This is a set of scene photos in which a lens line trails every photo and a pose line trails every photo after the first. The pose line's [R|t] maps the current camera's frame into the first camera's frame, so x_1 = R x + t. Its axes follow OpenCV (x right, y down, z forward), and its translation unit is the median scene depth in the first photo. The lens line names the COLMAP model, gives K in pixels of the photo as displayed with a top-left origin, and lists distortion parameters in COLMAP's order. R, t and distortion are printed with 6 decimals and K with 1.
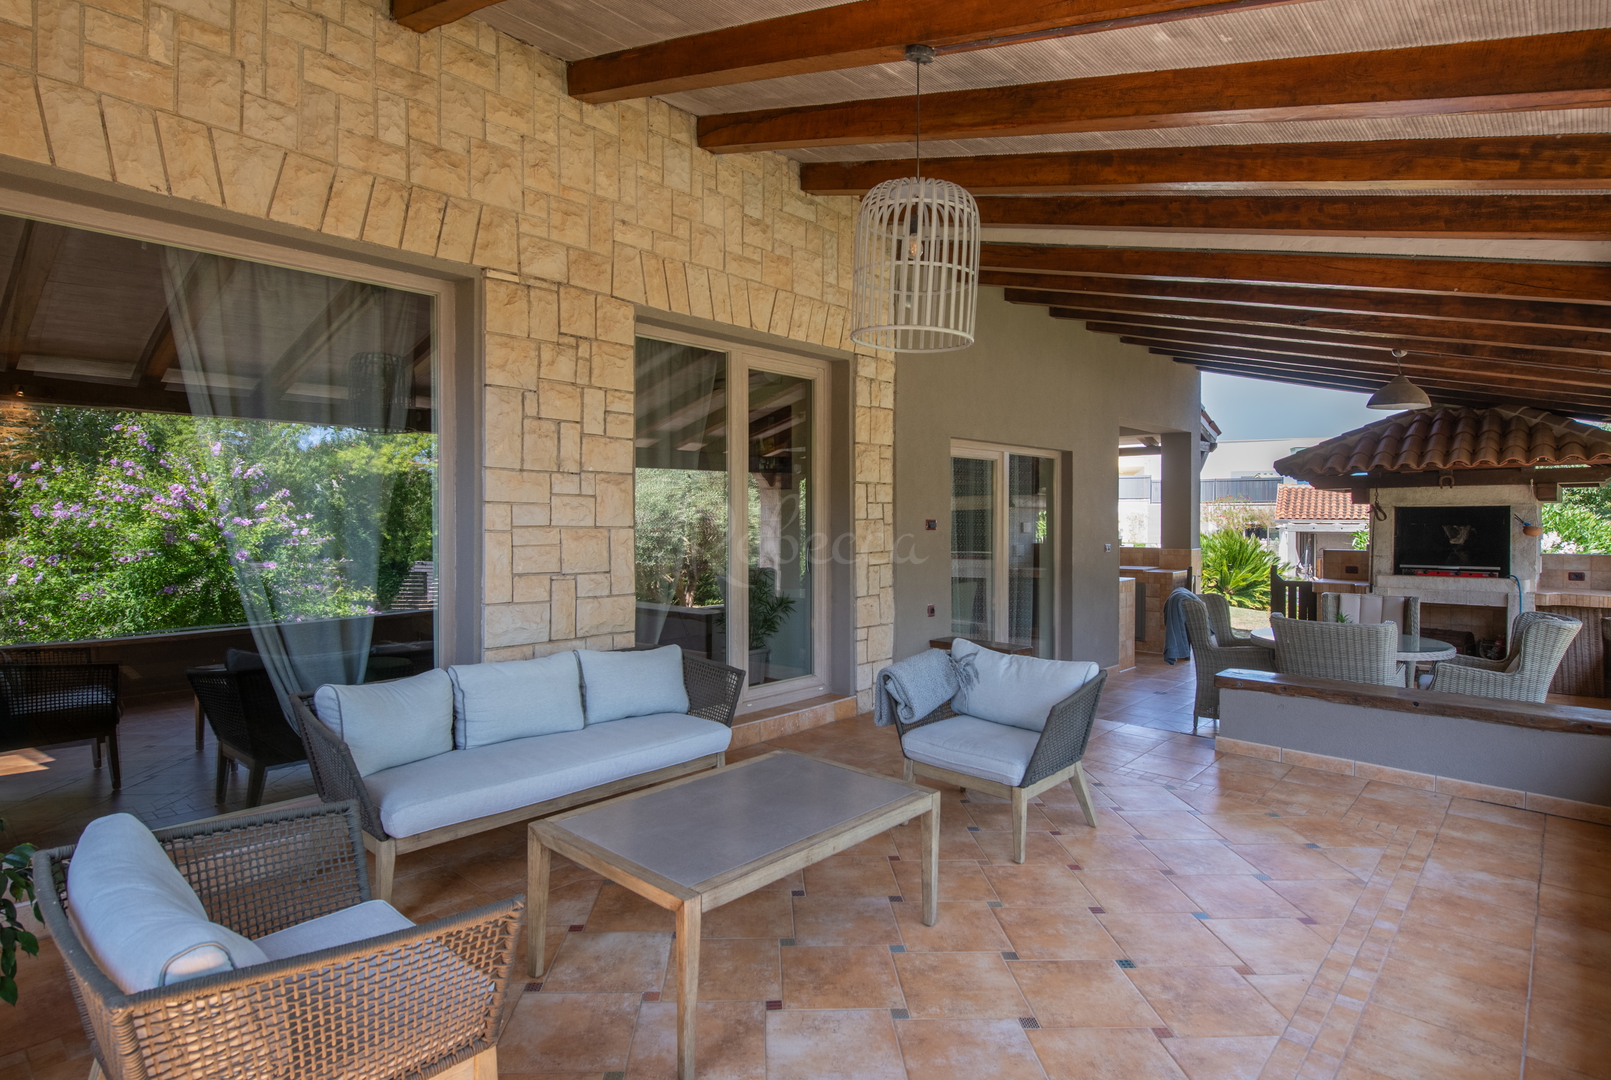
lens RADIAL K [[839.1, 0, 810.7], [0, 839.1, 522.5], [0, 0, 1]] dist [-0.001157, -0.000674]
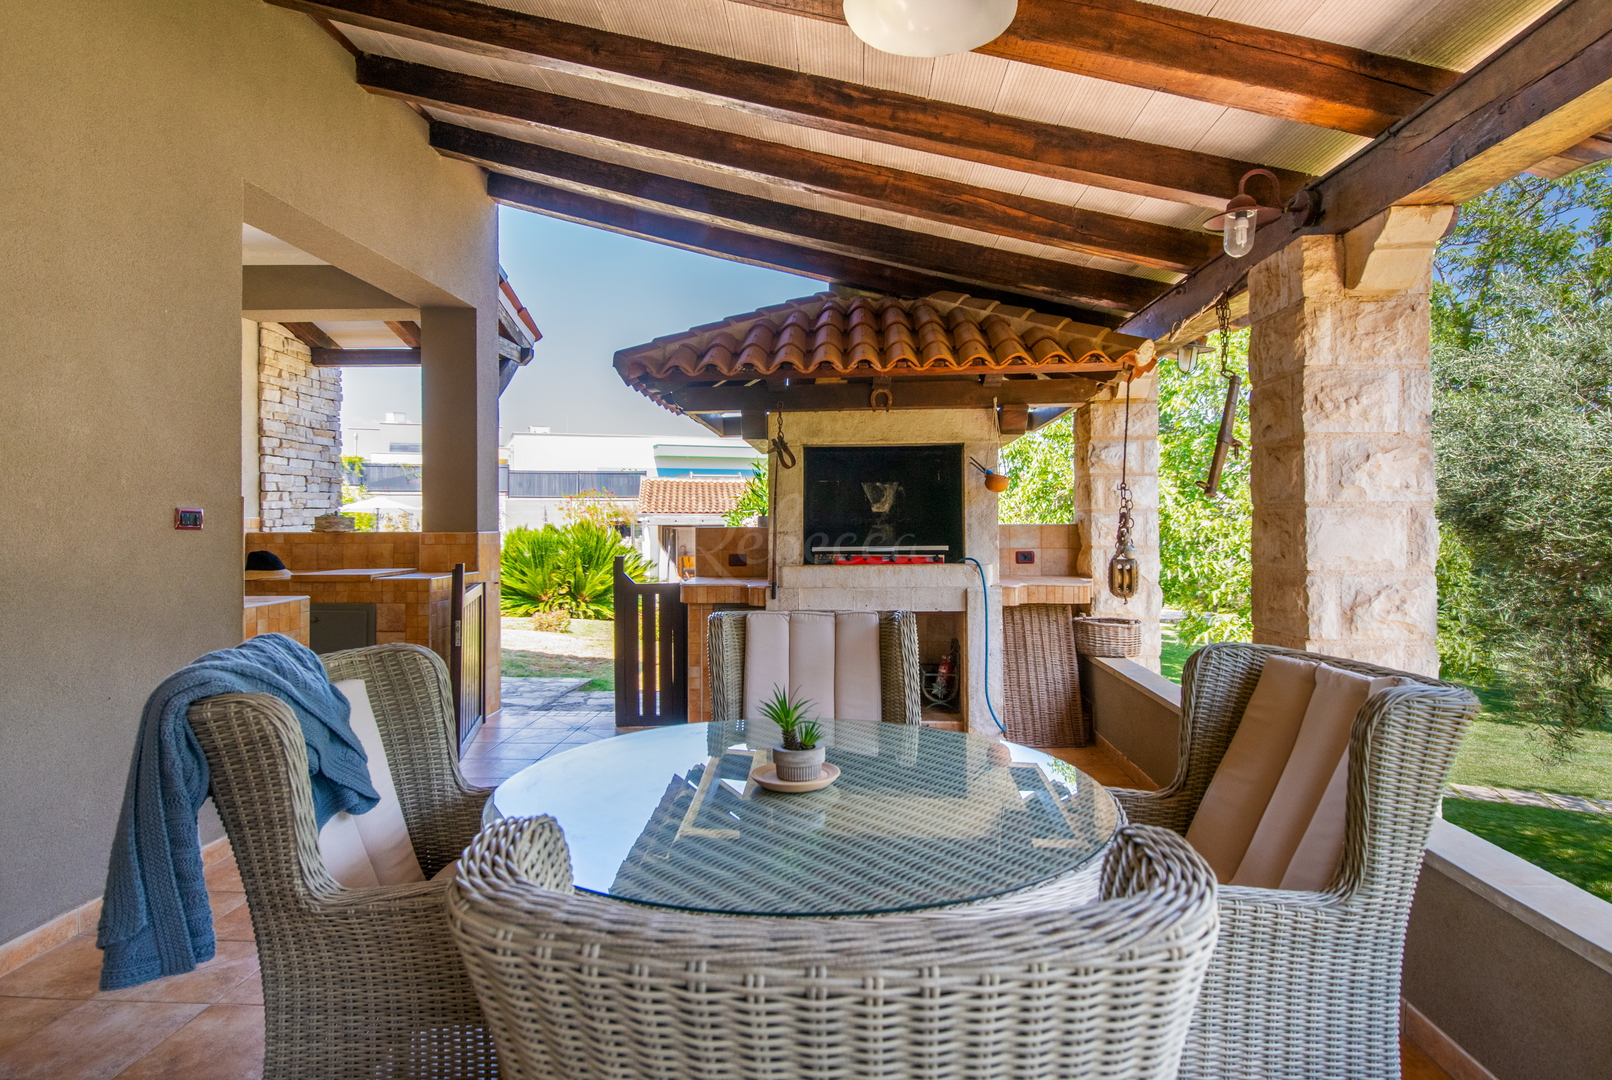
lens RADIAL K [[839.6, 0, 811.2], [0, 839.6, 522.5], [0, 0, 1]] dist [-0.001157, -0.000674]
pose [[0.763007, -0.001925, 0.646387, 0.329498], [0.007548, 0.999954, -0.005933, 0.036729], [-0.646346, 0.009406, 0.762986, 0.559908]]
